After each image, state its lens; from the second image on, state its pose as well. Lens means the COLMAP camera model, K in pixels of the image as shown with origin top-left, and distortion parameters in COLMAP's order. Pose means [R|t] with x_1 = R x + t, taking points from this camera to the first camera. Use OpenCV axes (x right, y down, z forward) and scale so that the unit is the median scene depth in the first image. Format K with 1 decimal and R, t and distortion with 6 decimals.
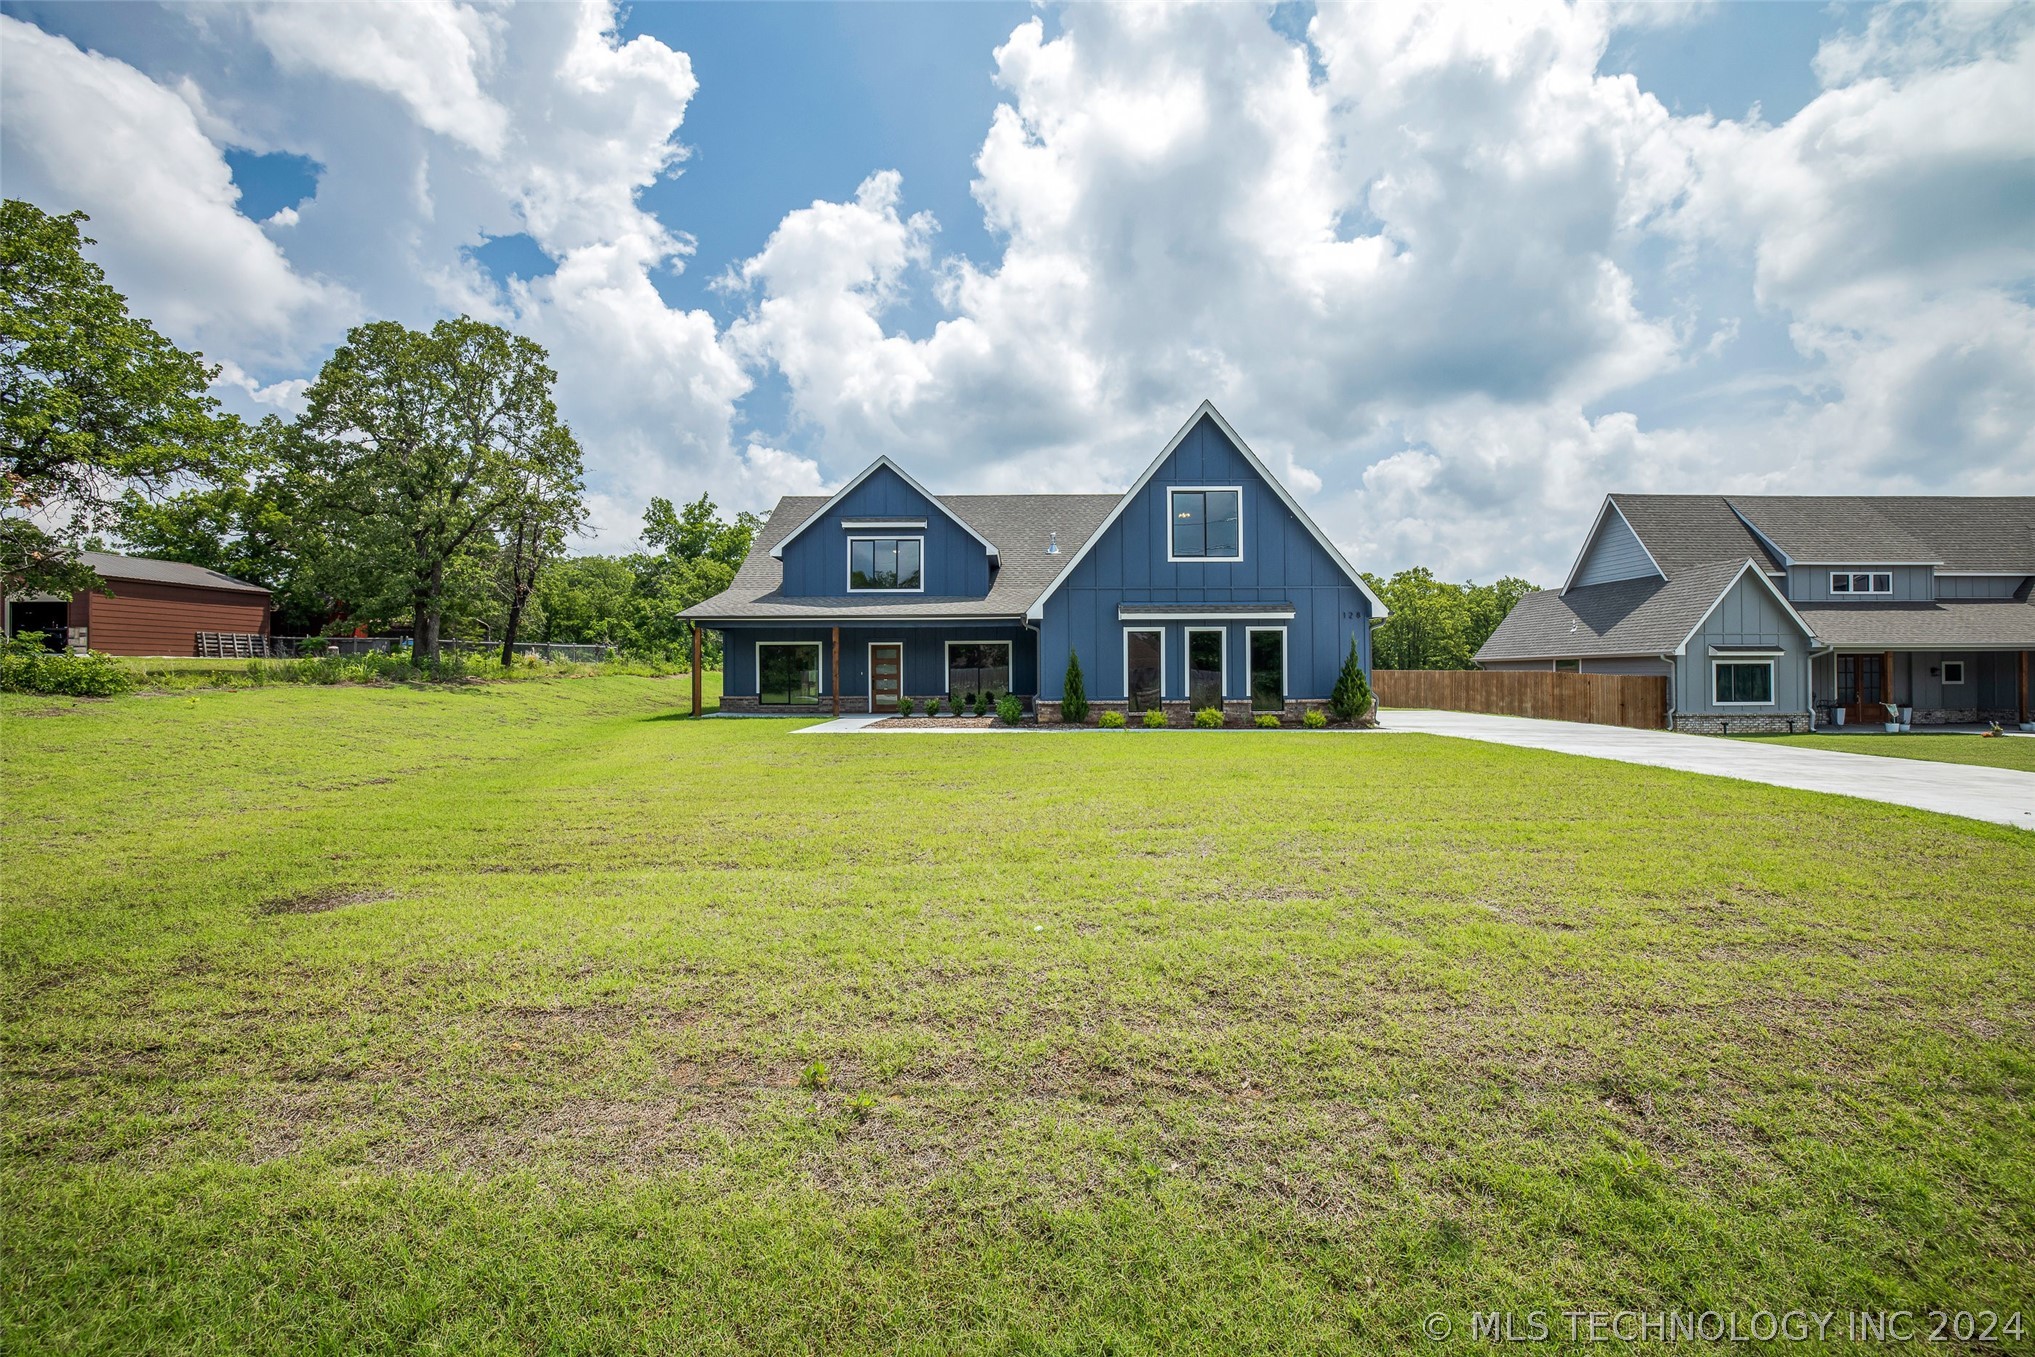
lens RADIAL K [[882.9, 0, 1006.9], [0, 882.9, 673.4], [0, 0, 1]] dist [-0.025274, 0.000787]
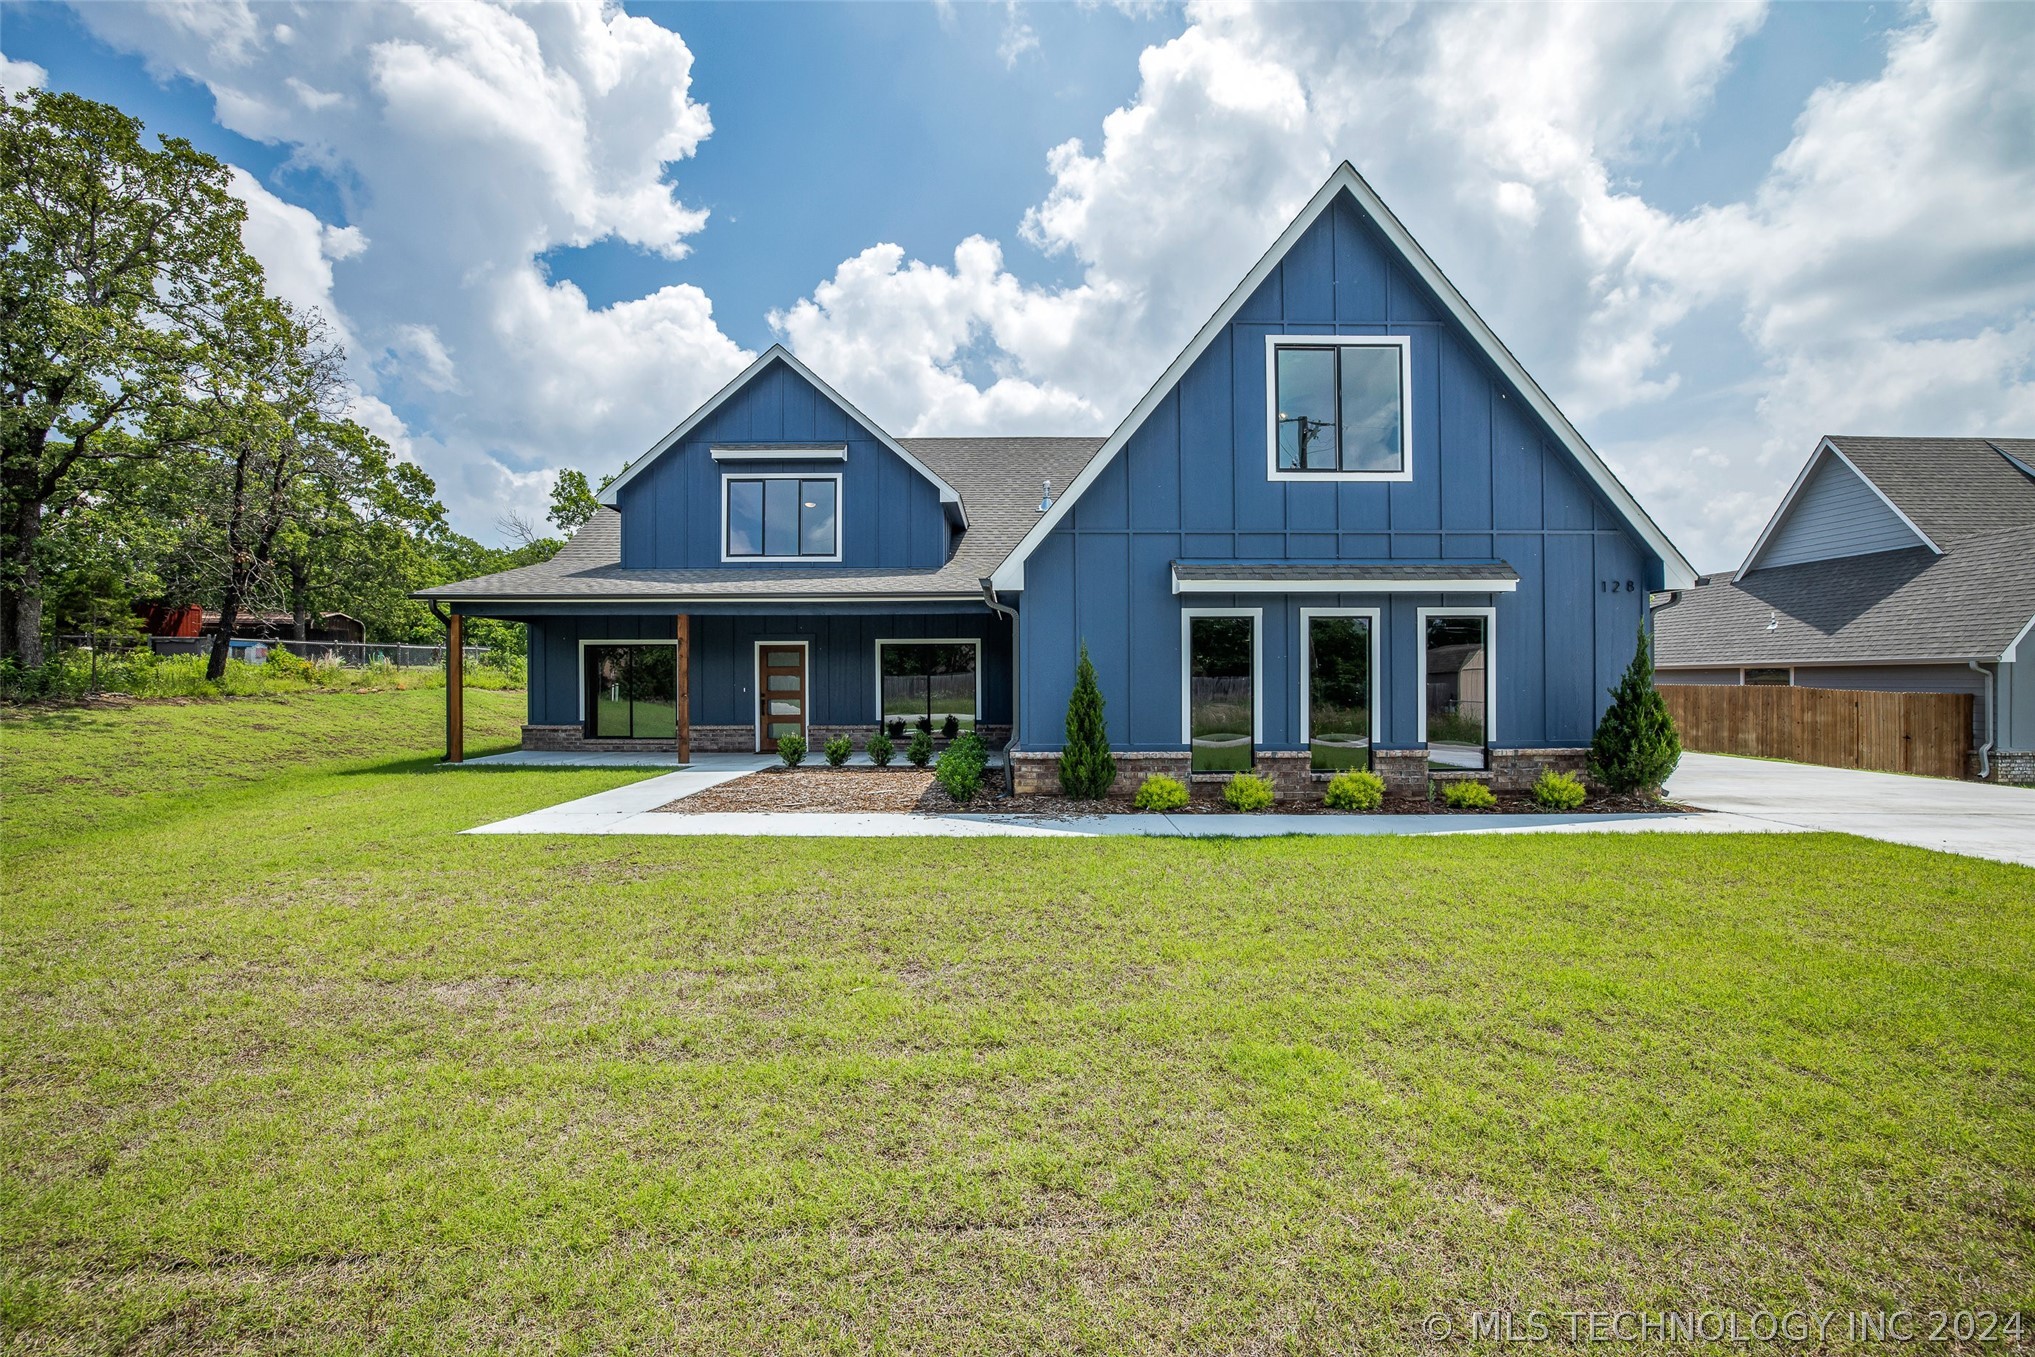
lens RADIAL K [[882.9, 0, 1017.1], [0, 882.9, 678.7], [0, 0, 1]] dist [-0.025274, 0.000787]
pose [[0.999852, 0.001251, 0.017182, 0.022545], [-0.001267, 0.999999, 0.000916, -0.009263], [-0.017181, -0.000937, 0.999852, 0.392642]]
